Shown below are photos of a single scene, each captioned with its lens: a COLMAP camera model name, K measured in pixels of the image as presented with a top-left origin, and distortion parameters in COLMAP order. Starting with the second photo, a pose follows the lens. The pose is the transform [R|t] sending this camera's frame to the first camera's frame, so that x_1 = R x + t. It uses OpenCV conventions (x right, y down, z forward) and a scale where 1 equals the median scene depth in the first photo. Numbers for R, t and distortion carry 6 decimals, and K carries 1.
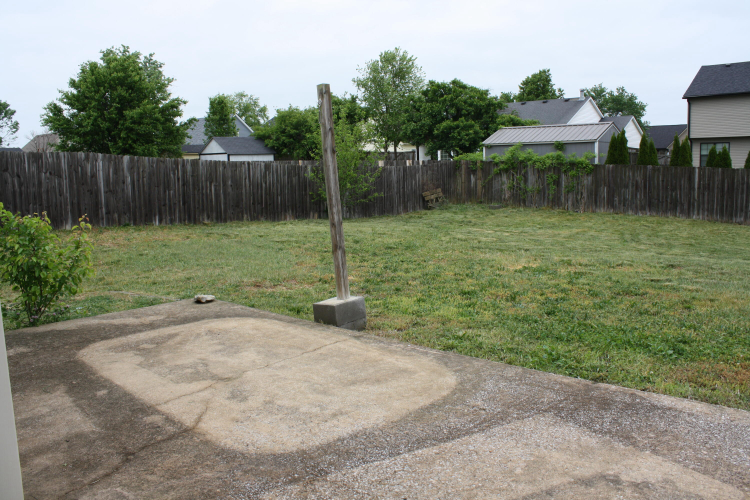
lens RADIAL K [[626.2, 0, 375.4], [0, 626.2, 243.2], [0, 0, 1]] dist [-0.166269, 0.115658]
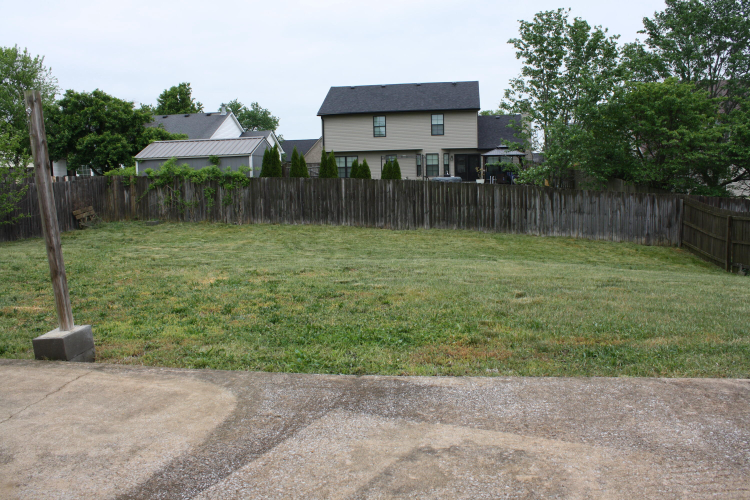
lens RADIAL K [[626.2, 0, 380.5], [0, 626.2, 243.8], [0, 0, 1]] dist [-0.166269, 0.115658]
pose [[0.837720, -0.056966, 0.543121, -0.131033], [0.068446, 0.997654, -0.000931, -0.003036], [-0.541794, 0.037954, 0.839654, 0.019570]]
